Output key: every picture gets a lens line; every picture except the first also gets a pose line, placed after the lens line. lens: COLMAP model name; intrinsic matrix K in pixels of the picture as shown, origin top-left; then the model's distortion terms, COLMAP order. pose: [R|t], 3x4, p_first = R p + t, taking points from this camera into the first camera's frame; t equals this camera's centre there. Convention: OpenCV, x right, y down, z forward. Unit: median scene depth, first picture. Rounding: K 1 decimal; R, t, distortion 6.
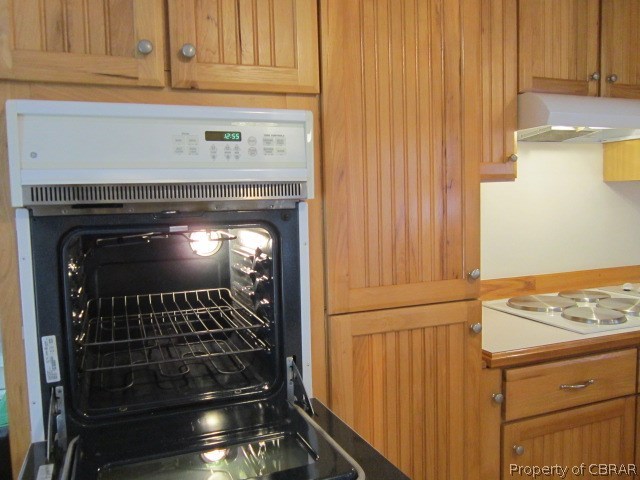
lens RADIAL K [[525.7, 0, 316.9], [0, 525.7, 241.6], [0, 0, 1]] dist [-0.042993, 0.016583]
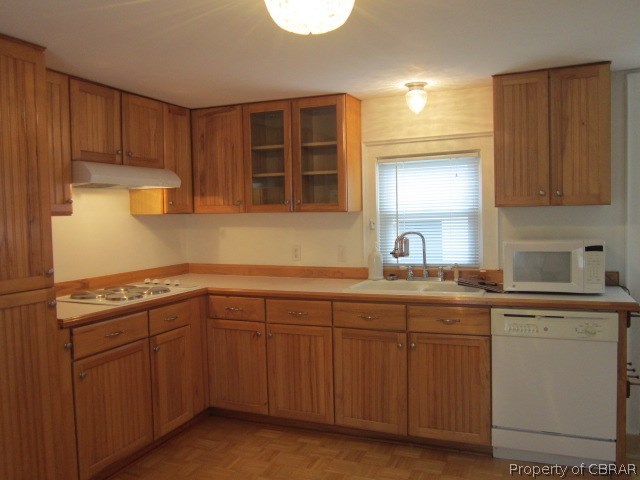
lens RADIAL K [[525.7, 0, 316.9], [0, 525.7, 241.6], [0, 0, 1]] dist [-0.042993, 0.016583]
pose [[0.694684, -0.026059, 0.718843, -0.254558], [0.058095, 0.998111, -0.019960, 0.038516], [-0.716965, 0.055627, 0.694886, -0.657958]]
